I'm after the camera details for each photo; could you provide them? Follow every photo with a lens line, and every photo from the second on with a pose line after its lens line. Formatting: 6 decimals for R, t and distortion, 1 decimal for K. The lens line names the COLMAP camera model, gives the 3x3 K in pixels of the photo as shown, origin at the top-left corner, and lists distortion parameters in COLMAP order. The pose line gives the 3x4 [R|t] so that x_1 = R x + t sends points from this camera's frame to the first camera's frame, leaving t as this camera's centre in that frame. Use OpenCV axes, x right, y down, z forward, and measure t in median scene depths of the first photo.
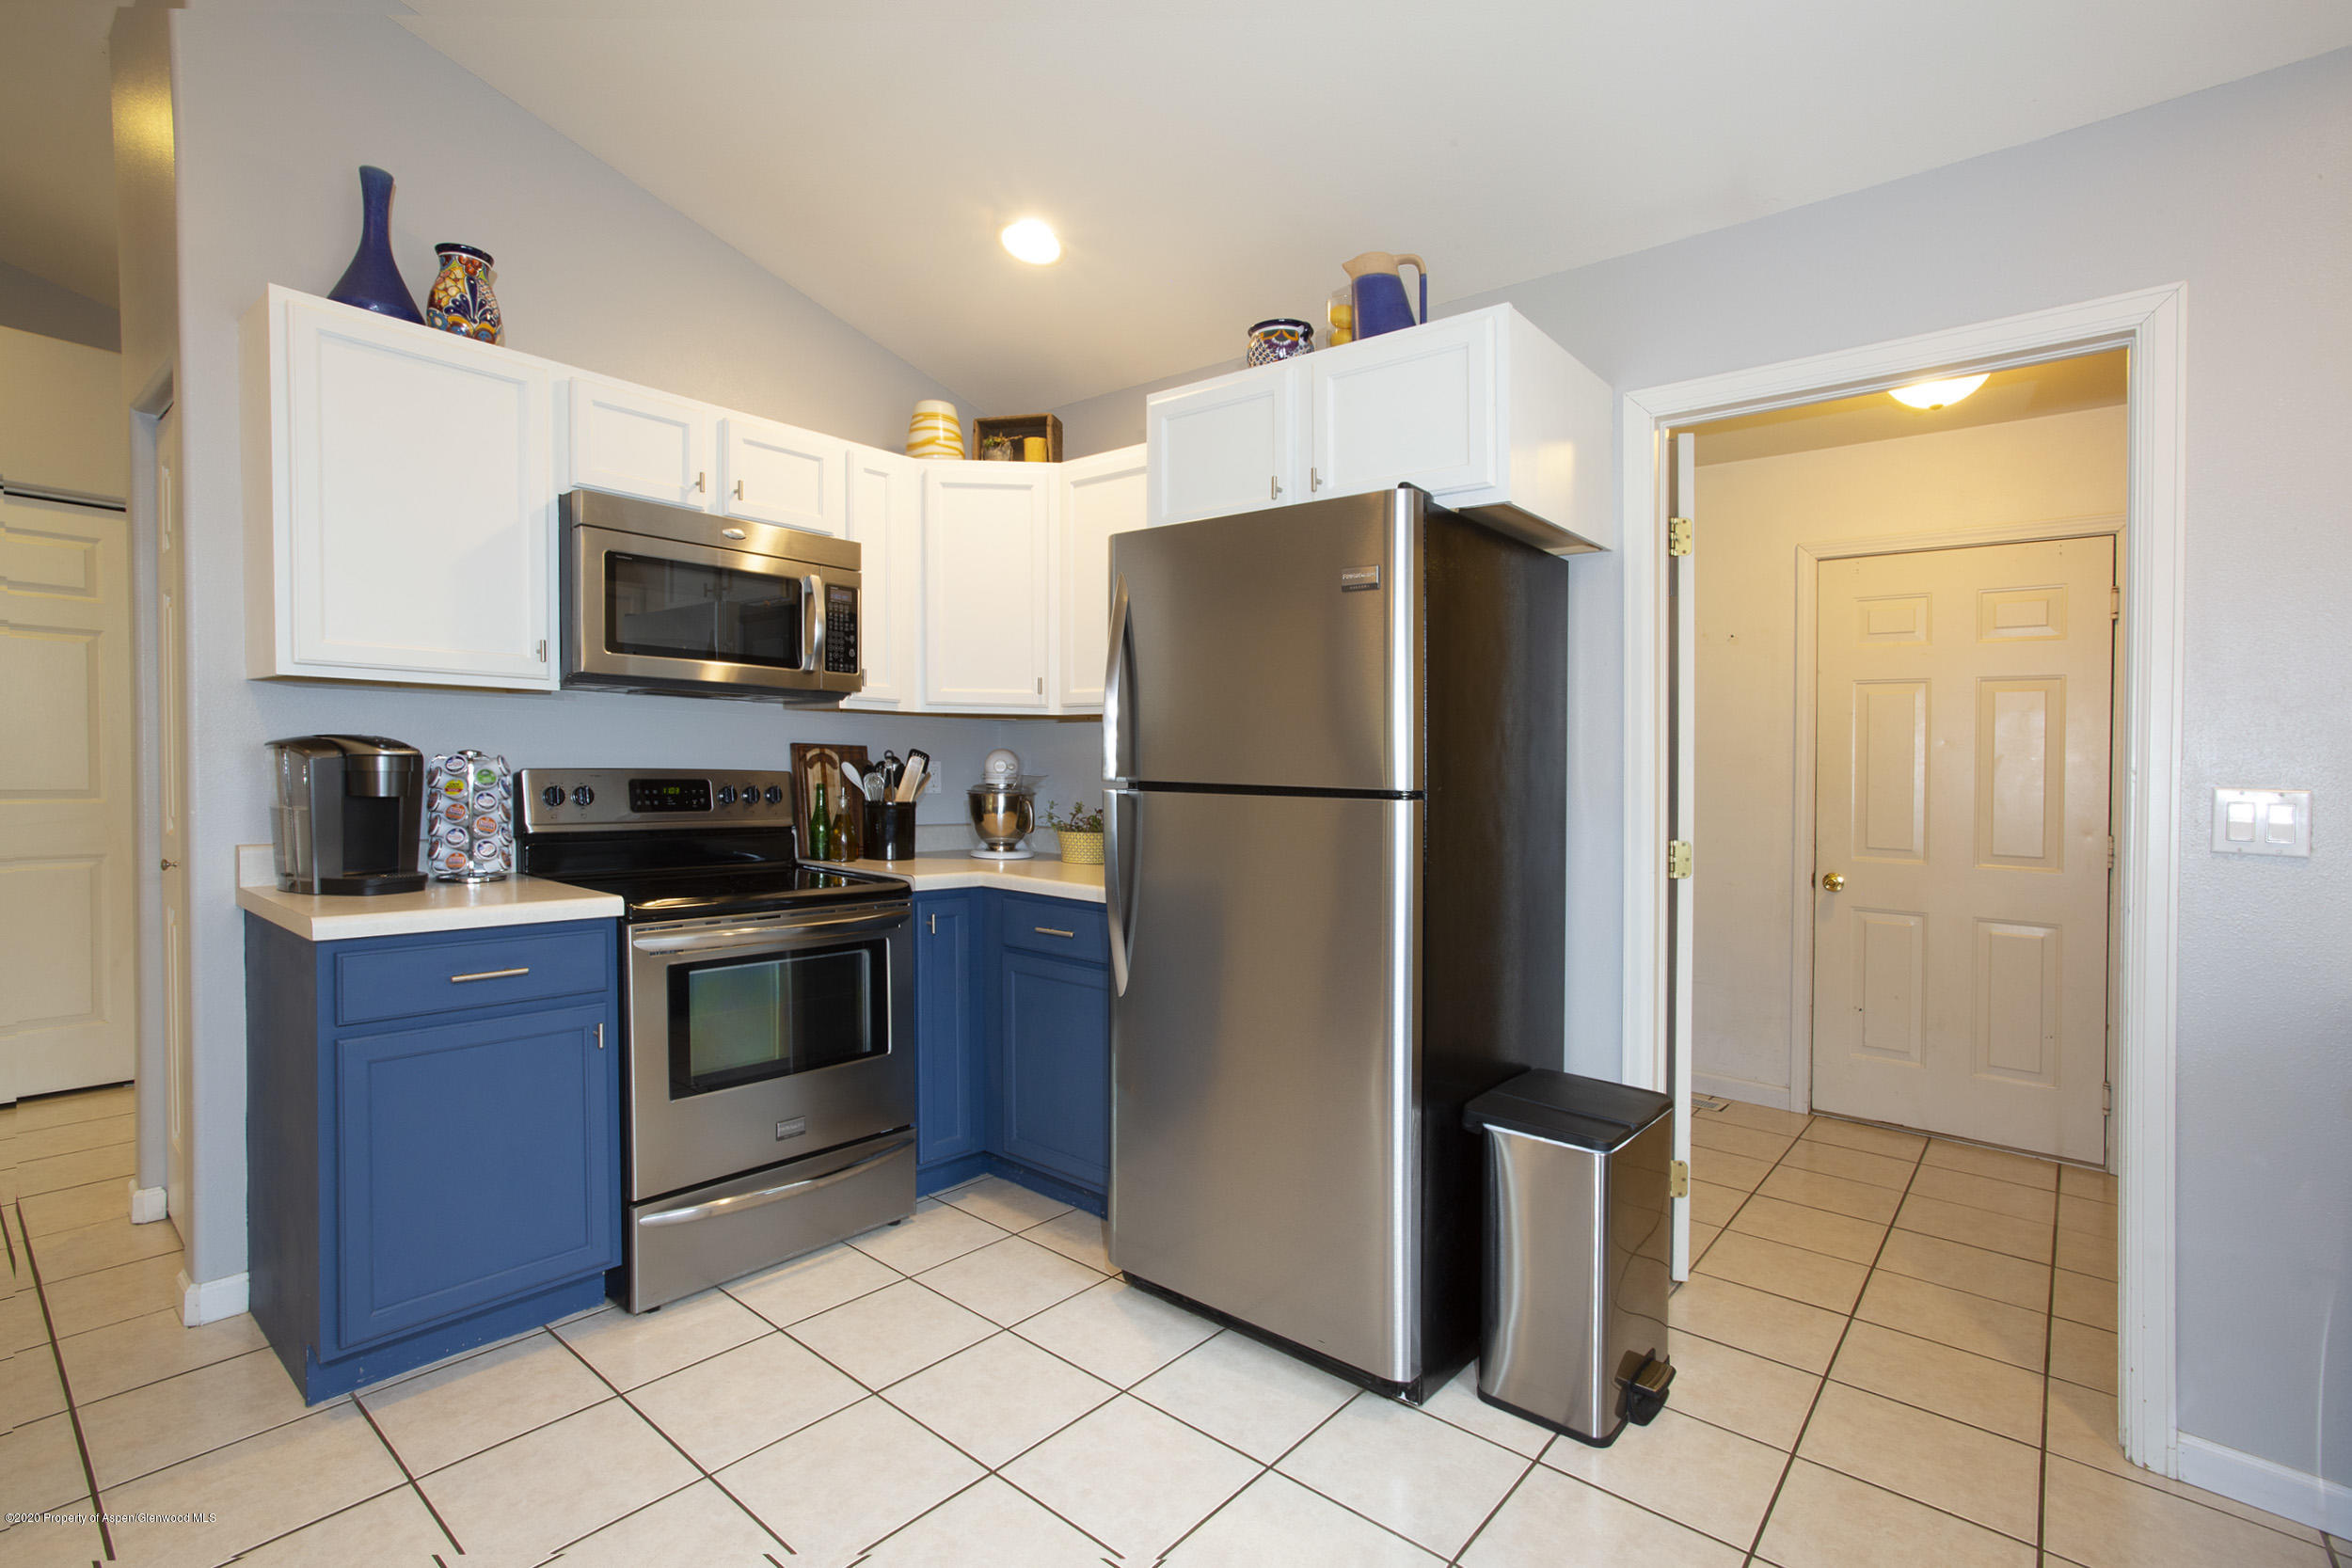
lens RADIAL K [[1116.9, 0, 1135.0], [0, 1116.9, 761.4], [0, 0, 1]] dist [-0.038641, 0.001128]
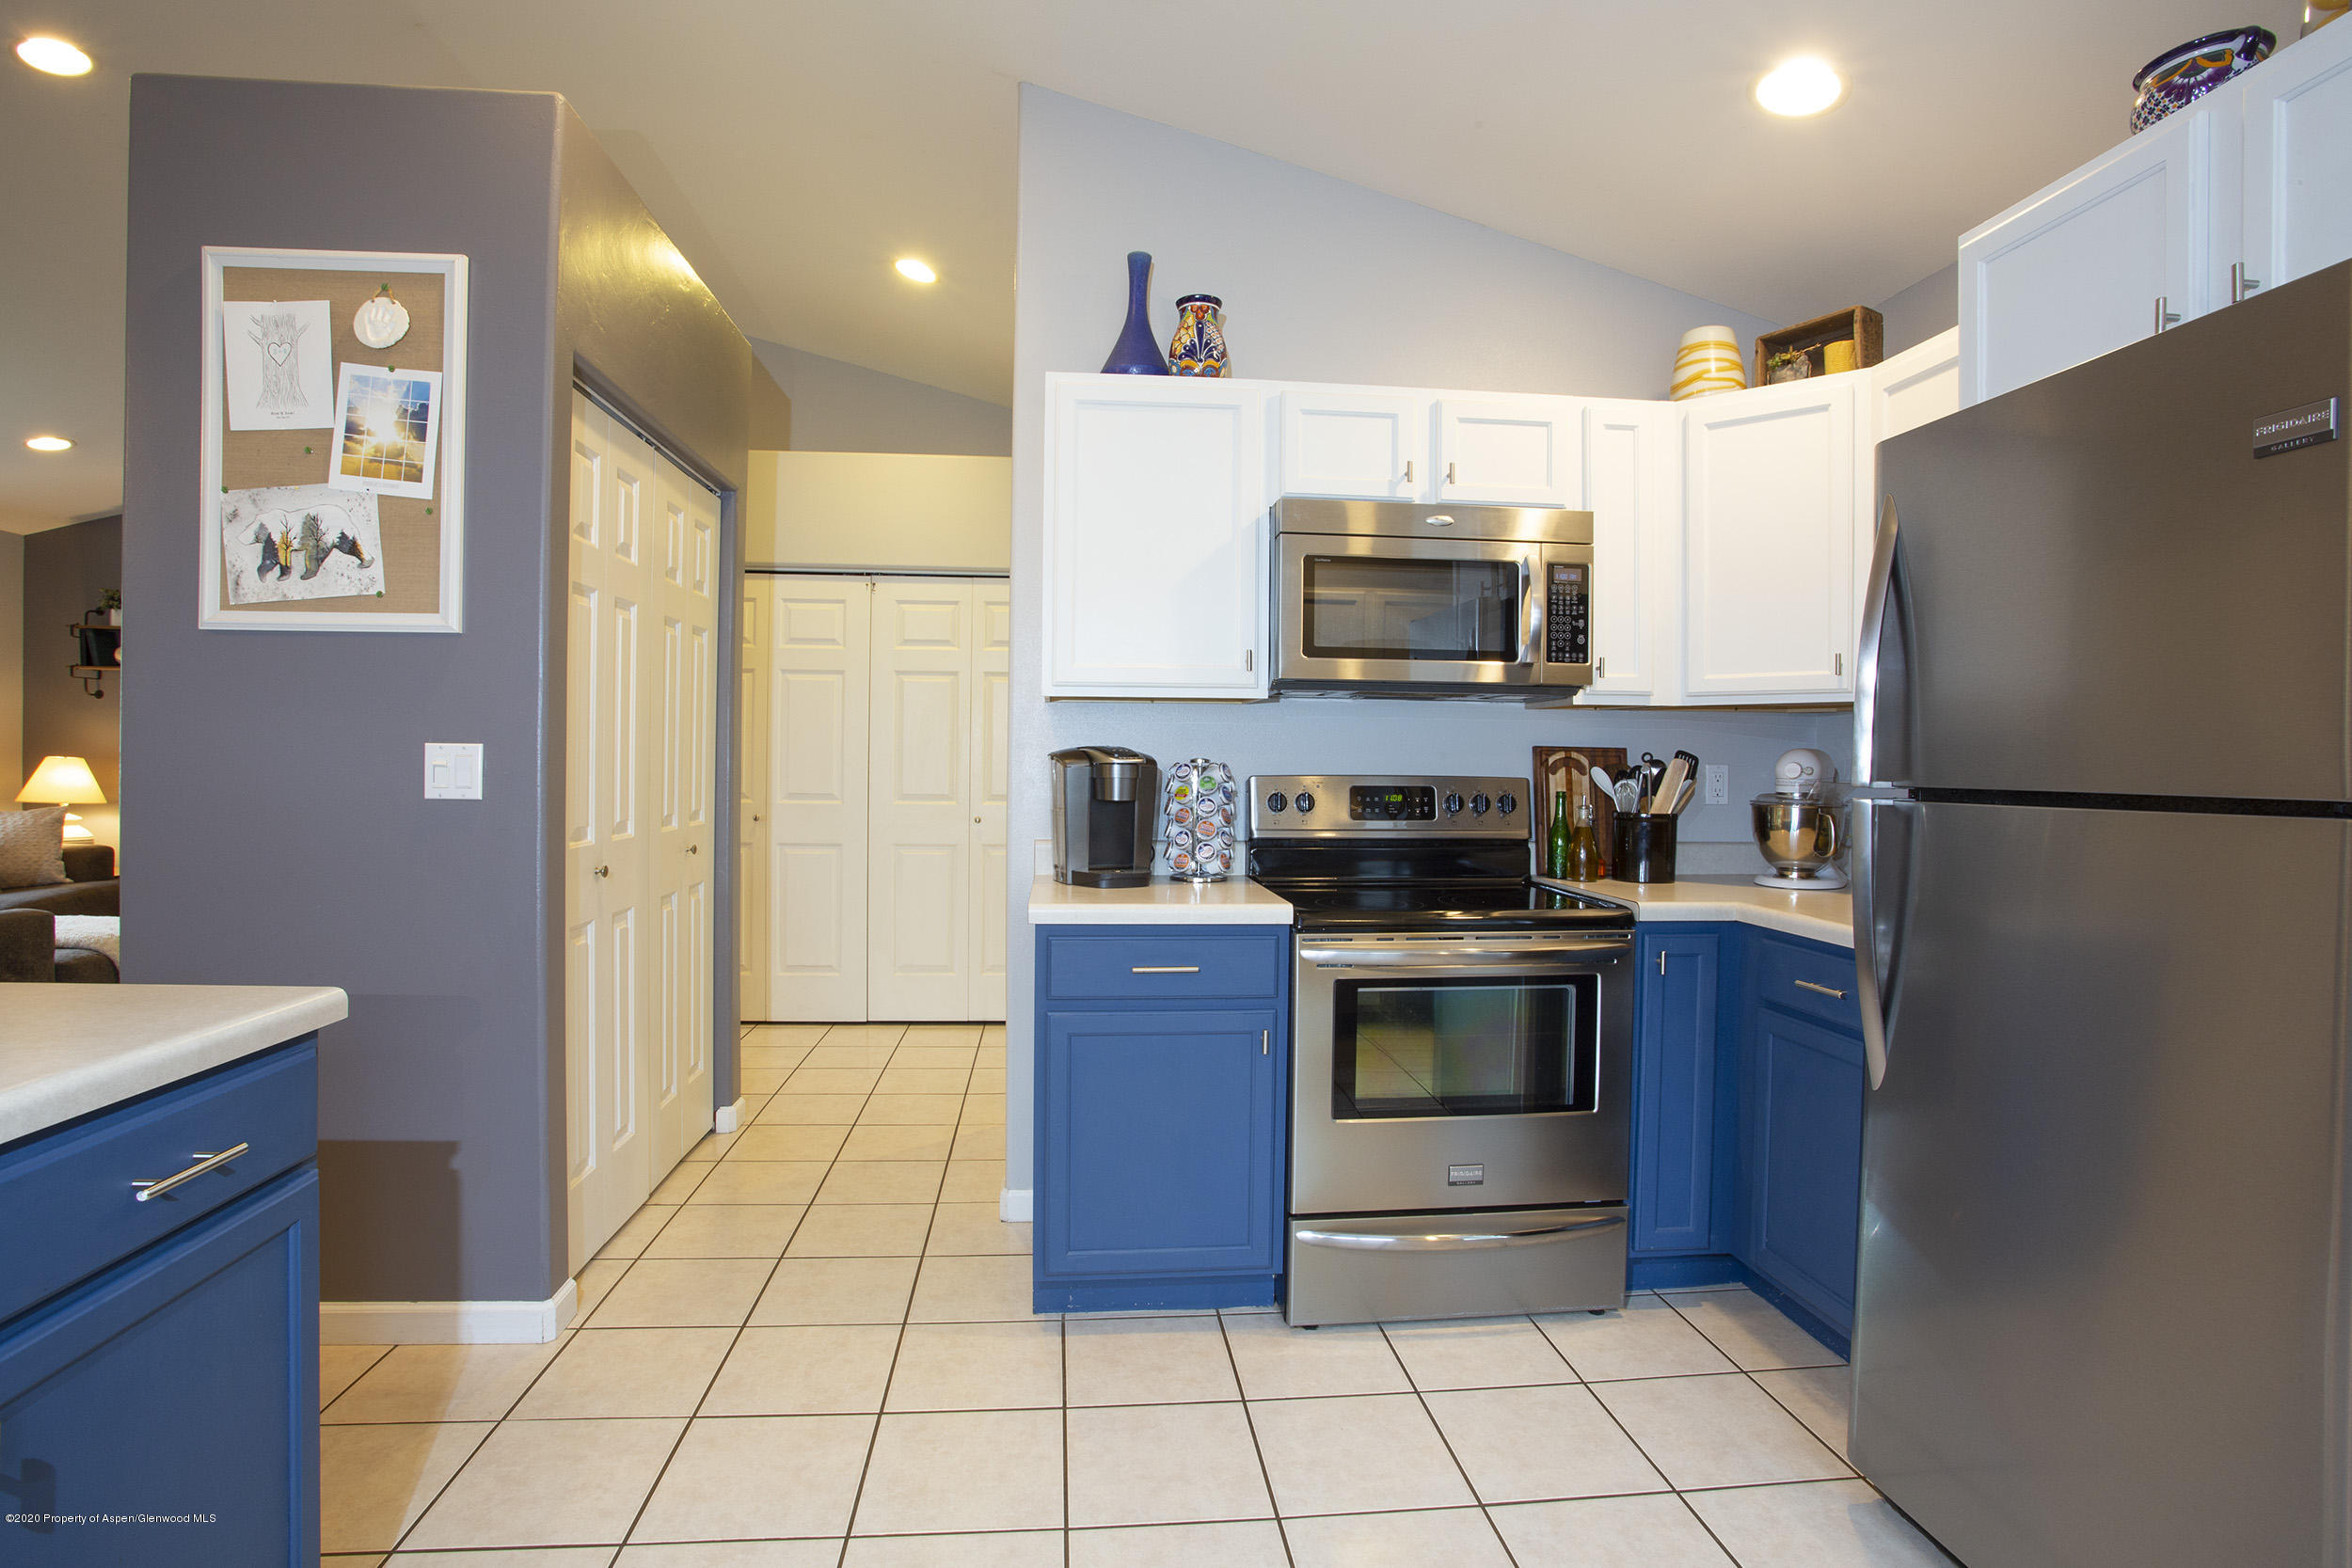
lens RADIAL K [[1134.3, 0, 1210.7], [0, 1134.3, 780.4], [0, 0, 1]] dist [-0.087452, 0.035718]
pose [[0.716580, -0.002377, -0.697501, 0.156388], [0.008292, 0.999953, 0.005111, 0.005013], [0.697456, -0.009446, 0.716565, 0.190838]]
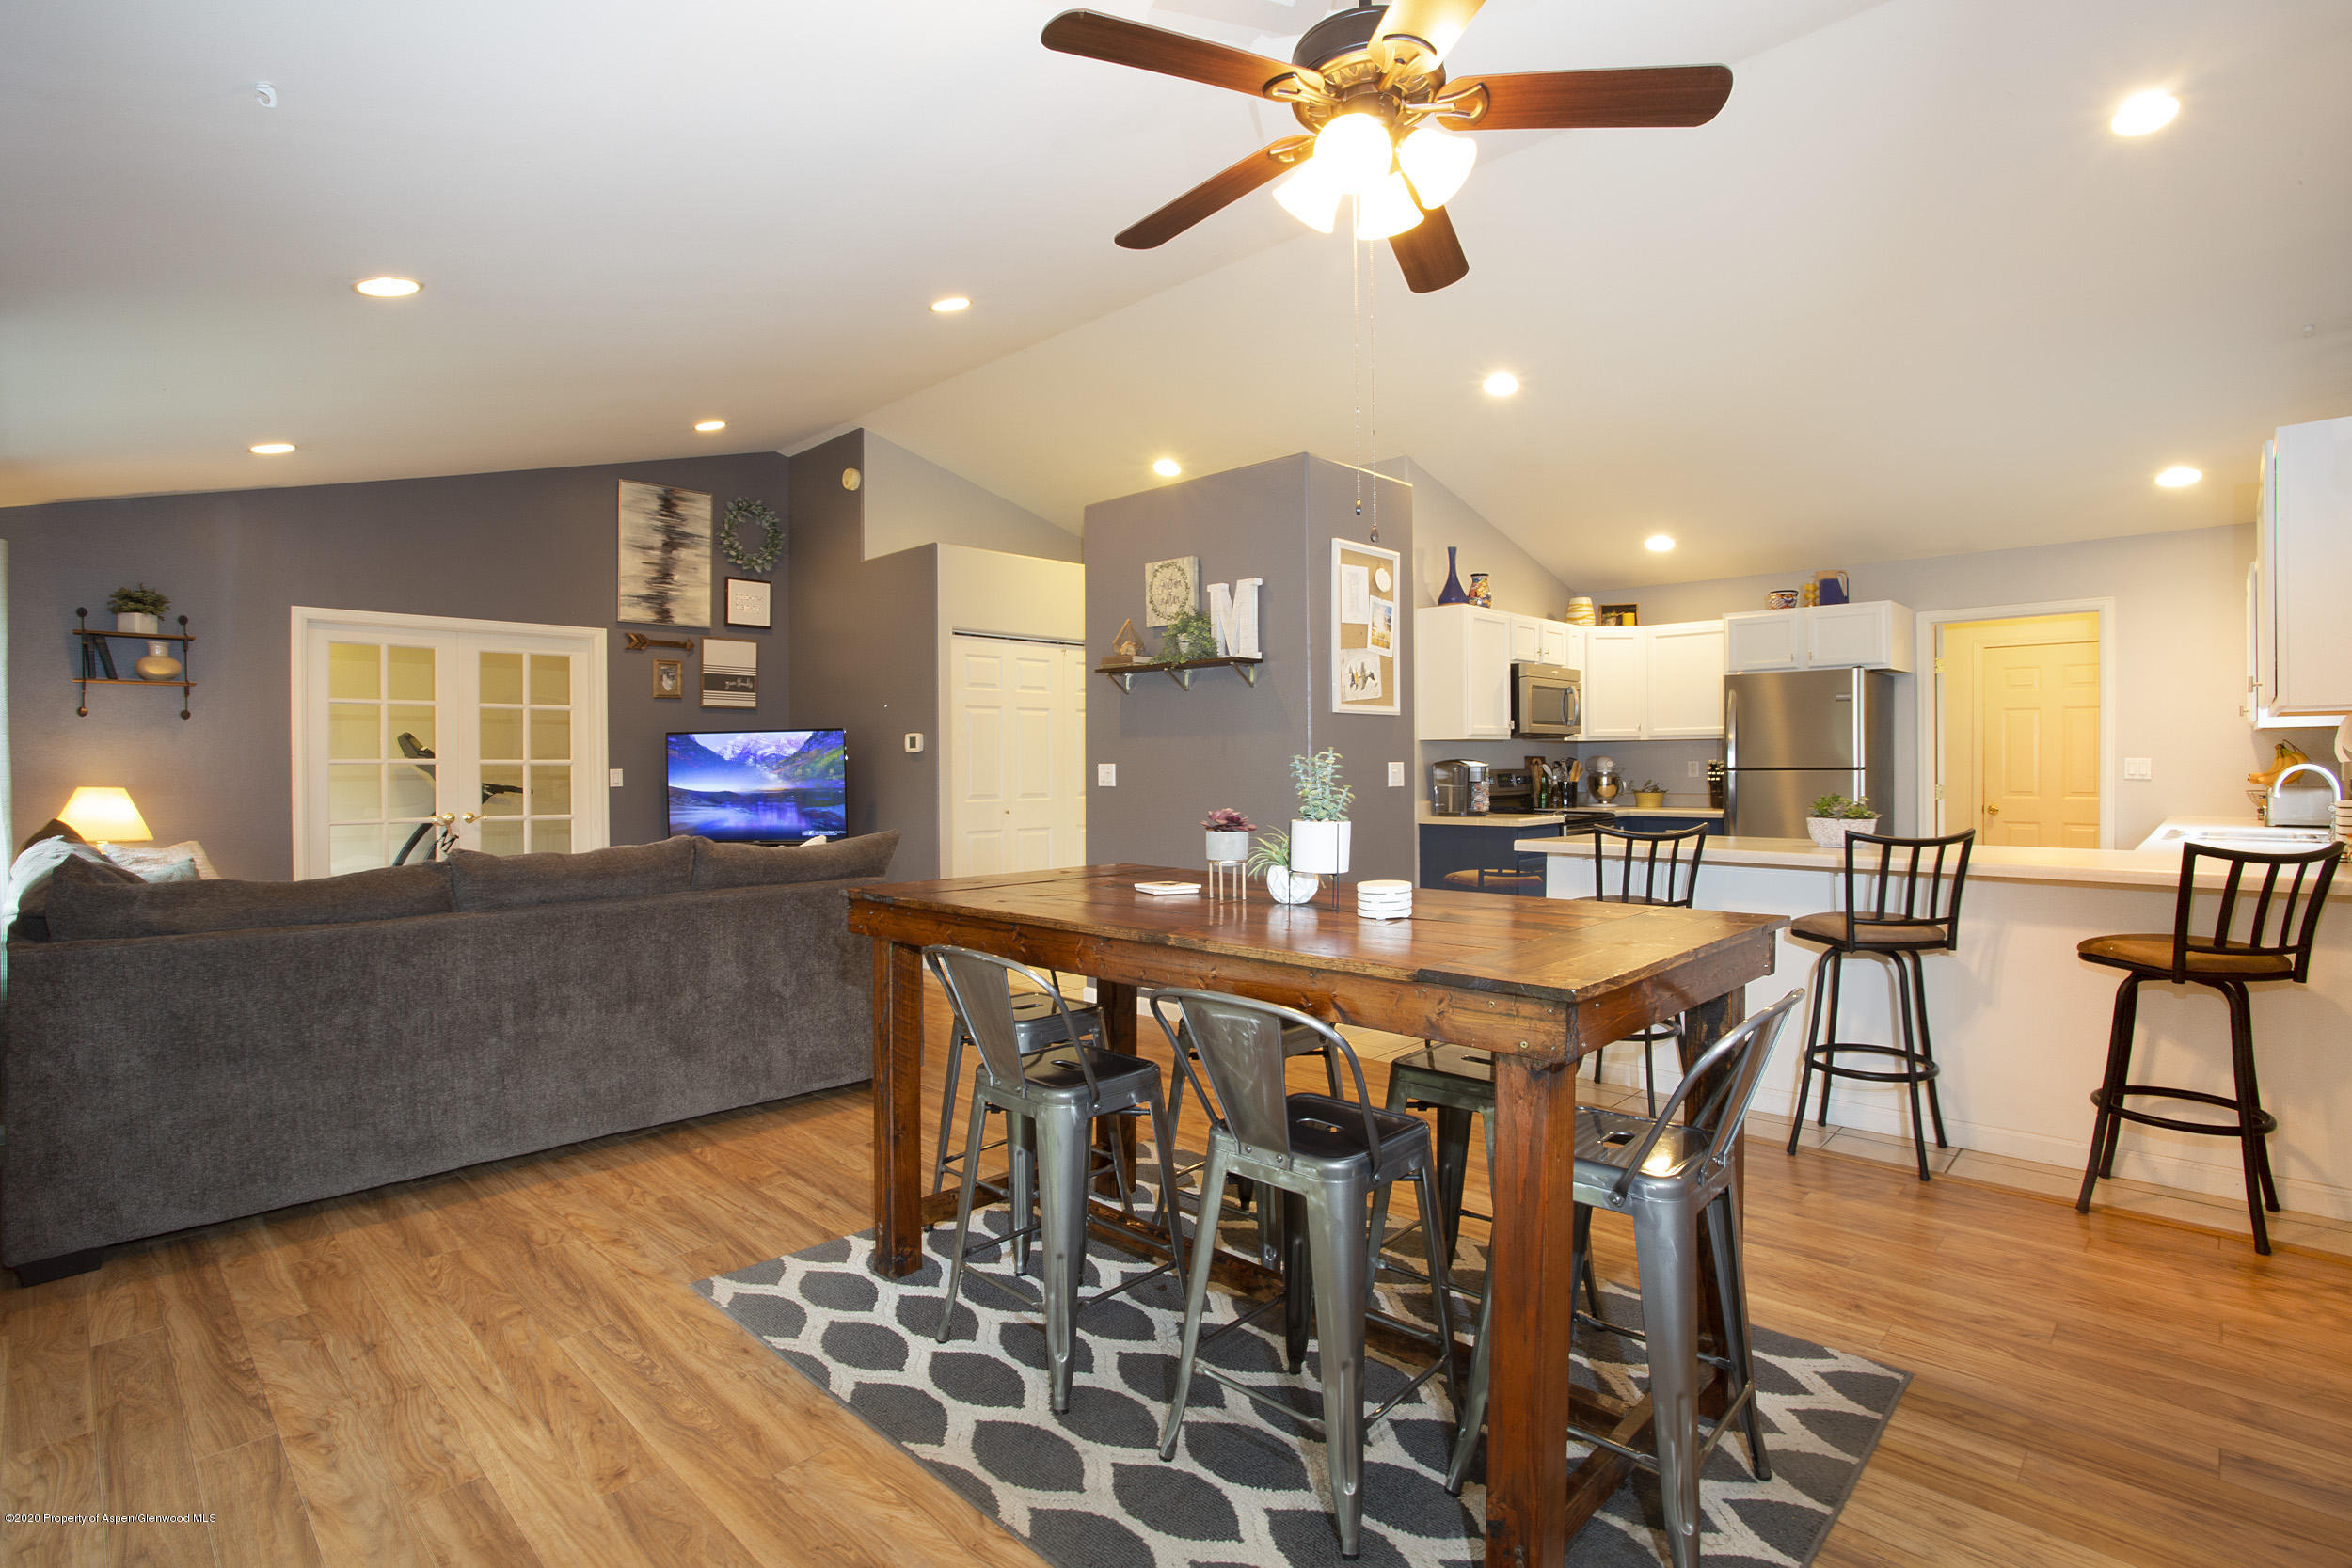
lens RADIAL K [[1116.9, 0, 1135.0], [0, 1116.9, 761.4], [0, 0, 1]] dist [-0.038641, 0.001128]
pose [[0.996934, -0.030461, -0.072077, -1.061094], [0.030787, 0.999520, 0.003417, -0.042801], [0.071938, -0.005625, 0.997393, -1.485106]]
